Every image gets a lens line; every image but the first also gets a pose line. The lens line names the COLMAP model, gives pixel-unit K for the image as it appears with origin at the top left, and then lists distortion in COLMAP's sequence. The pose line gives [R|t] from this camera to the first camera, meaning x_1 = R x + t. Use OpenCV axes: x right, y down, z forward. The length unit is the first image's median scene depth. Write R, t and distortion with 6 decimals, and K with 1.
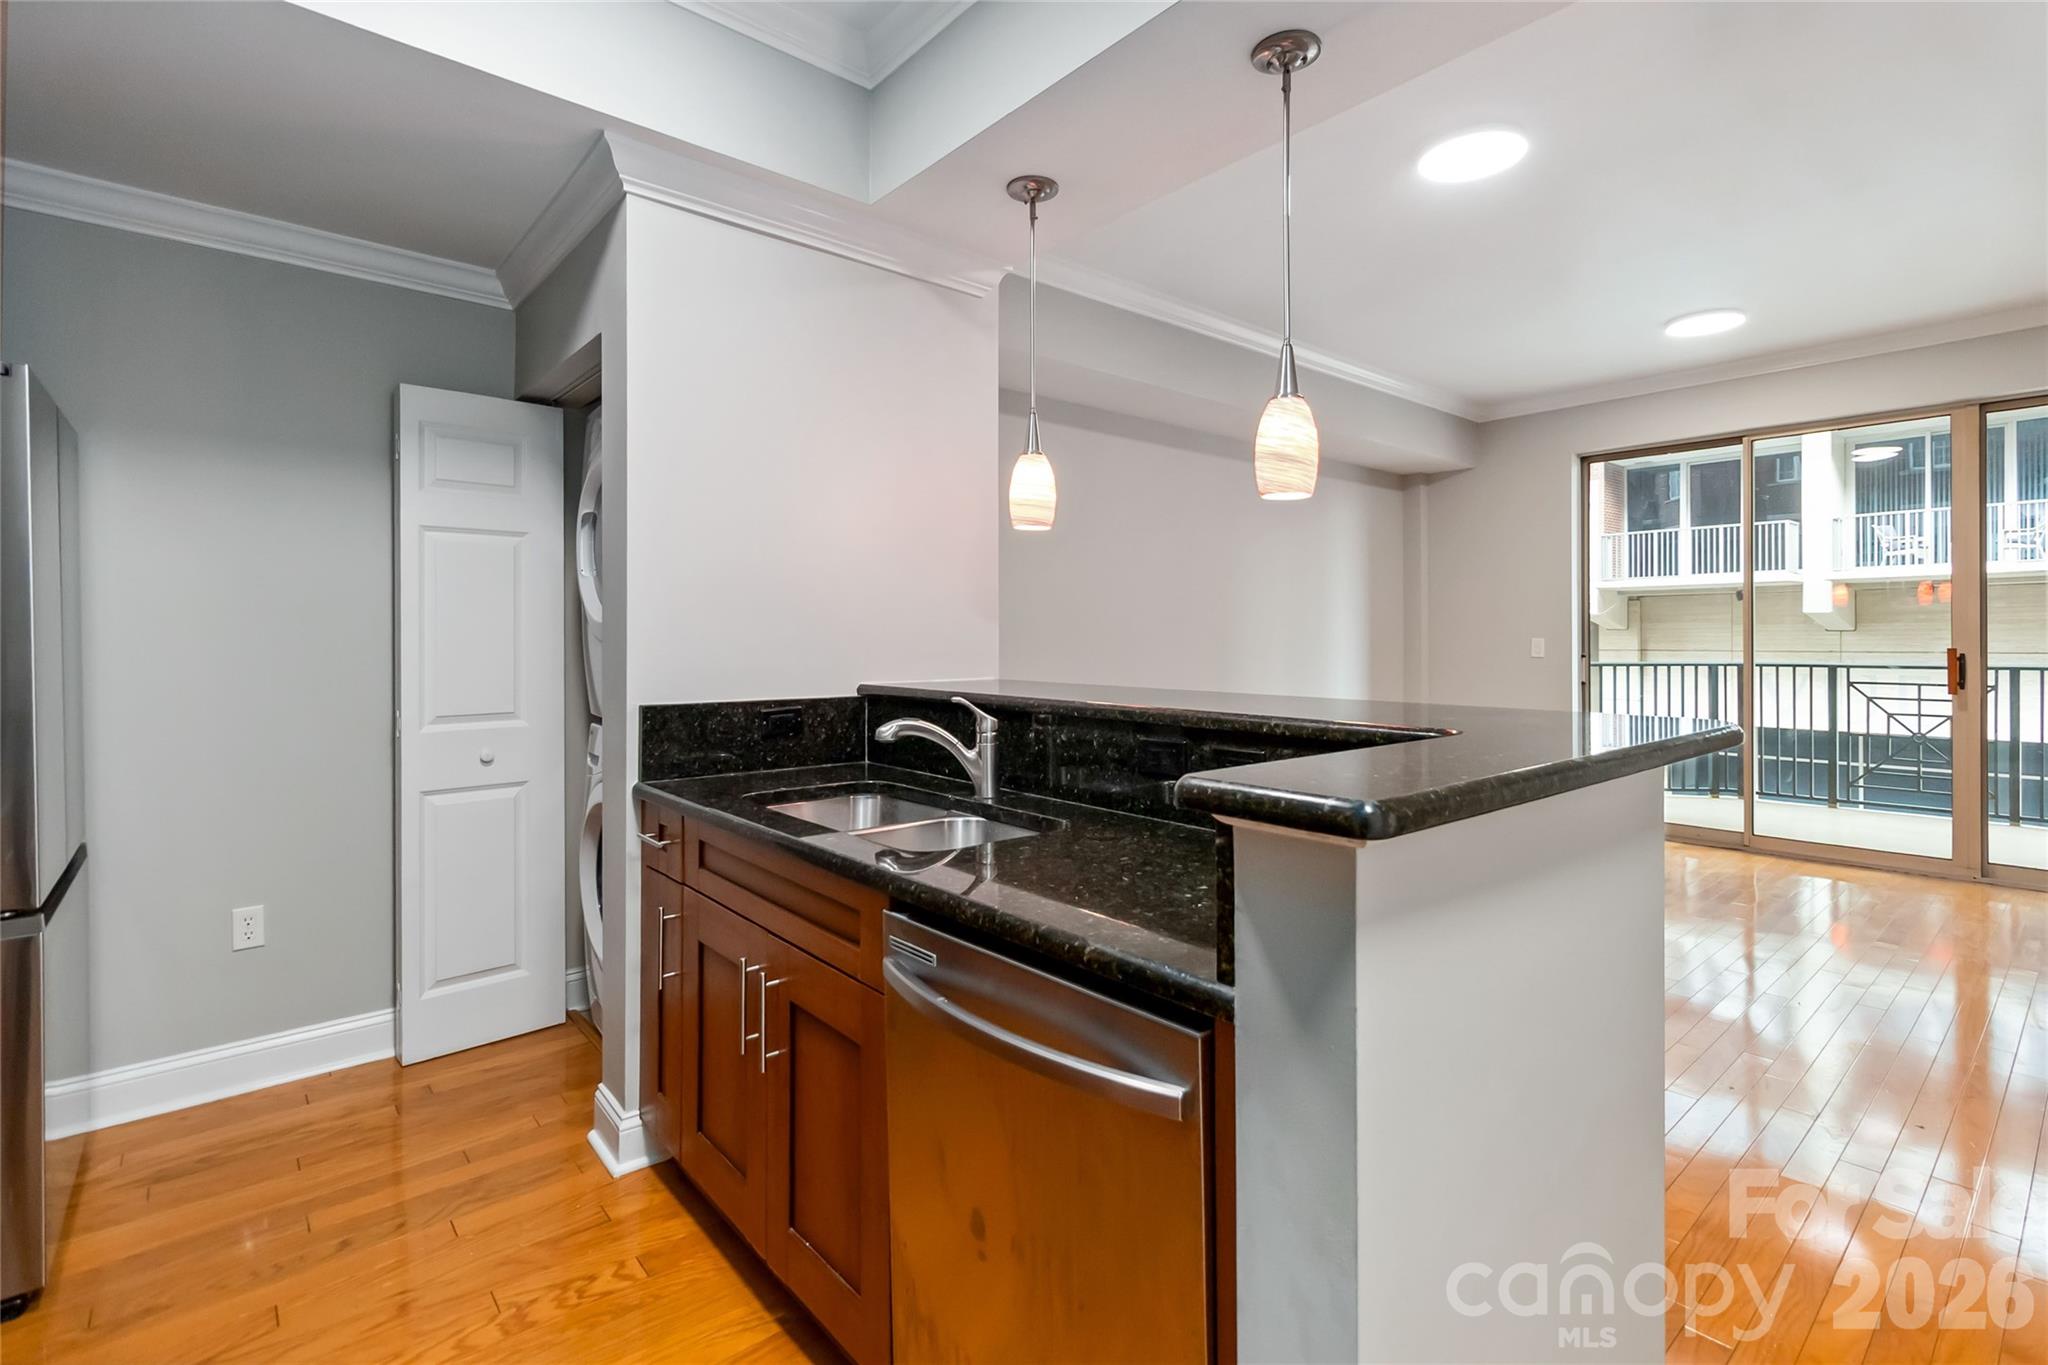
lens RADIAL K [[947.9, 0, 1029.5], [0, 947.9, 636.8], [0, 0, 1]] dist [0.002160, 0.000661]
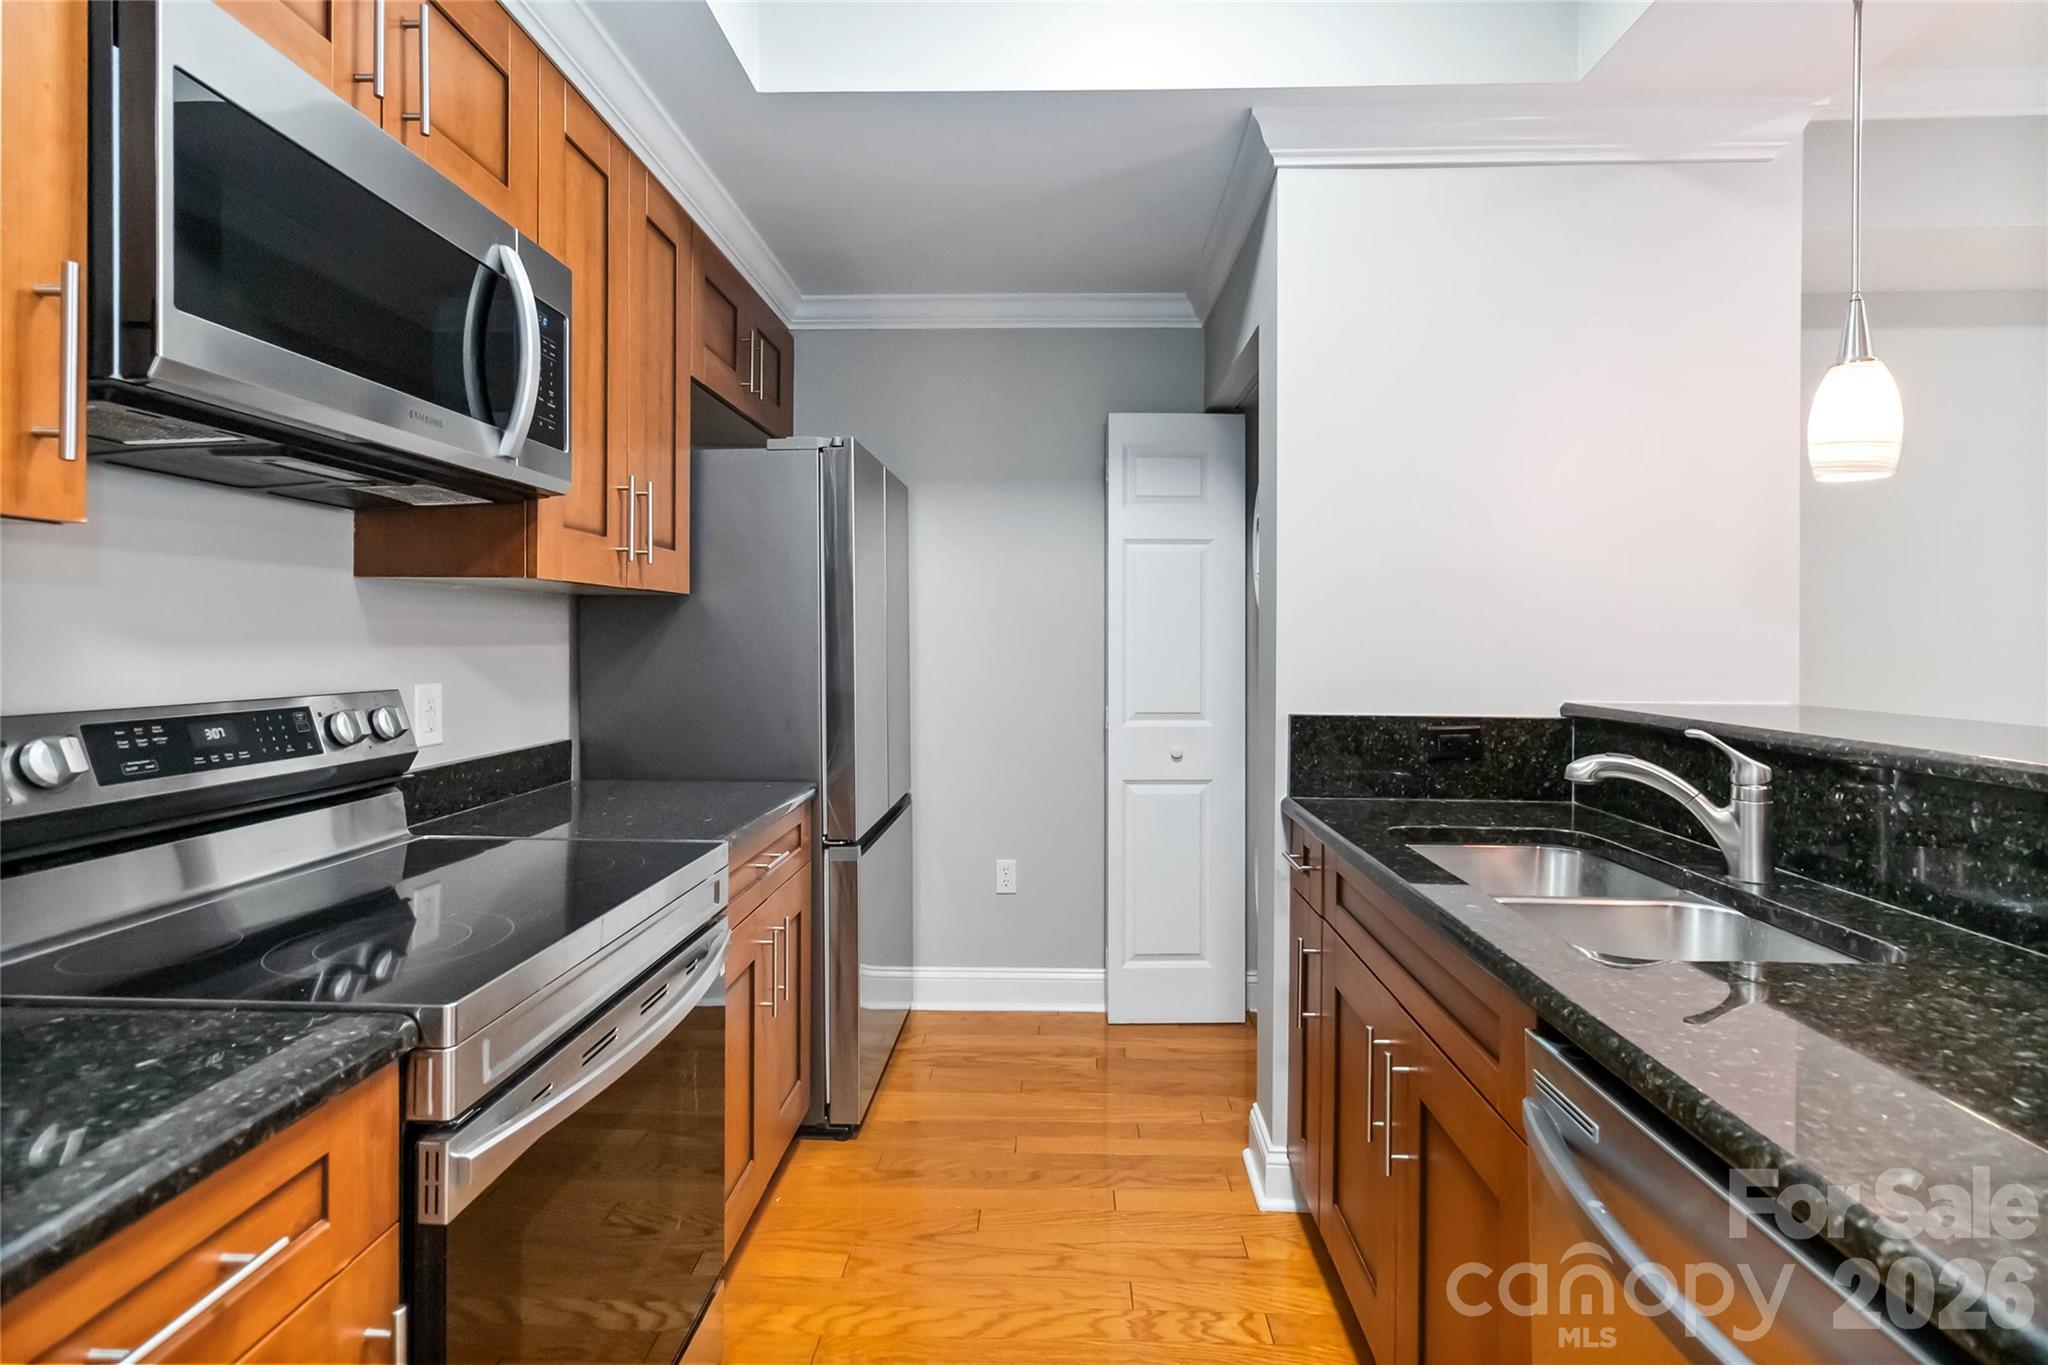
lens RADIAL K [[945.8, 0, 1028.2], [0, 945.8, 641.9], [0, 0, 1]] dist [0.001605, 0.000465]
pose [[0.733454, 0.005141, -0.679719, 0.030129], [-0.004284, 0.999987, 0.002940, -0.000632], [0.679725, 0.000756, 0.733466, 0.133103]]
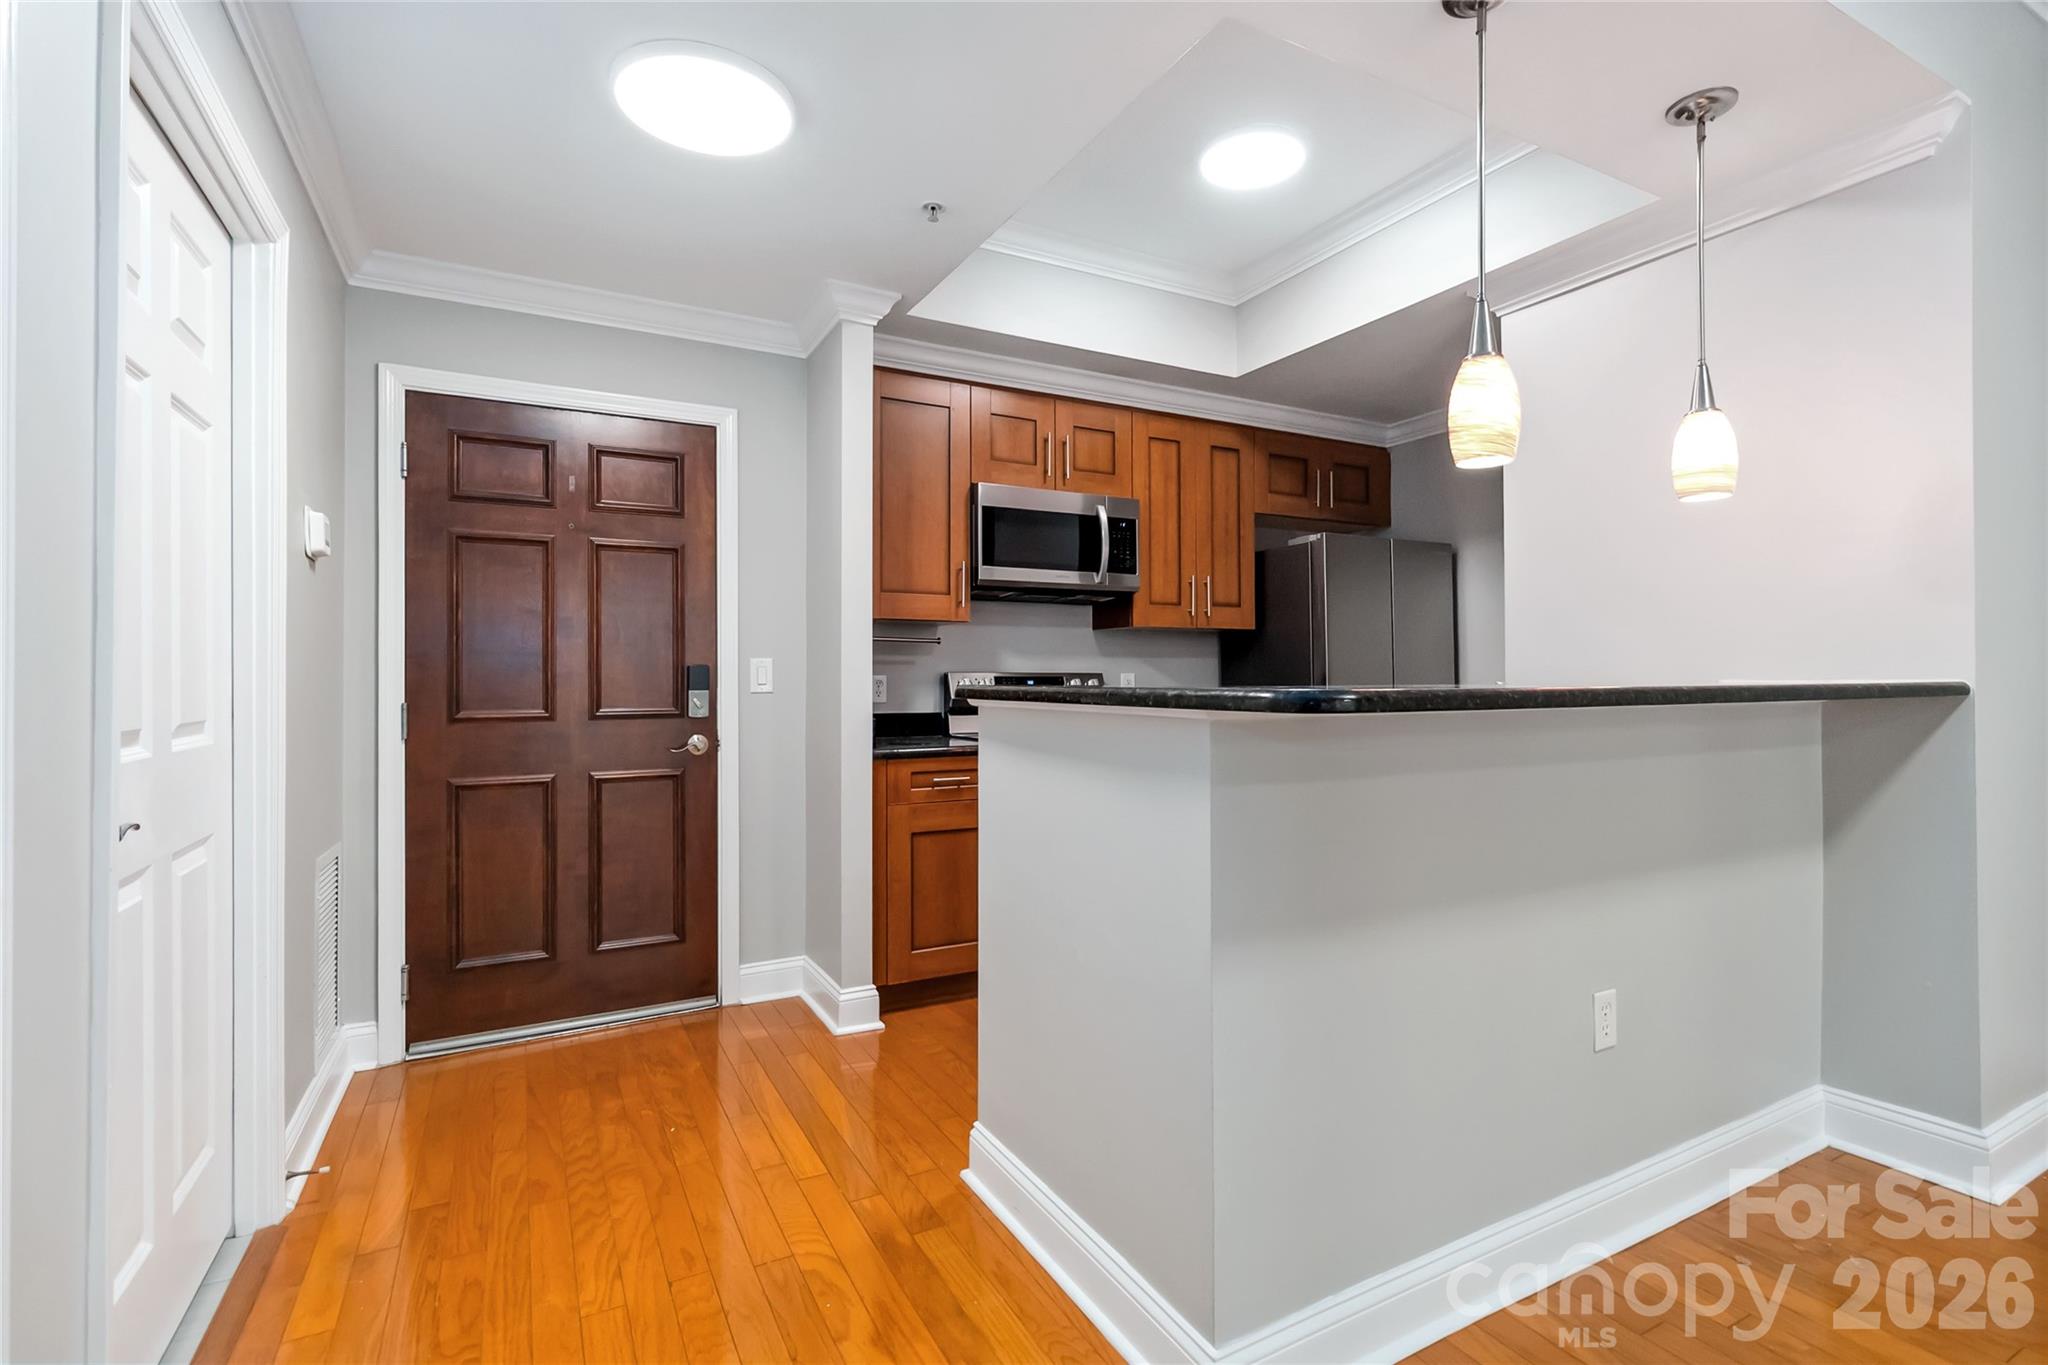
lens RADIAL K [[944.7, 0, 1035.4], [0, 944.7, 659.6], [0, 0, 1]] dist [0.002548, 0.000703]
pose [[-0.209856, -0.016810, -0.977588, 0.956479], [0.002193, 0.999842, -0.017663, 0.042295], [0.977730, -0.005851, -0.209785, 0.569415]]
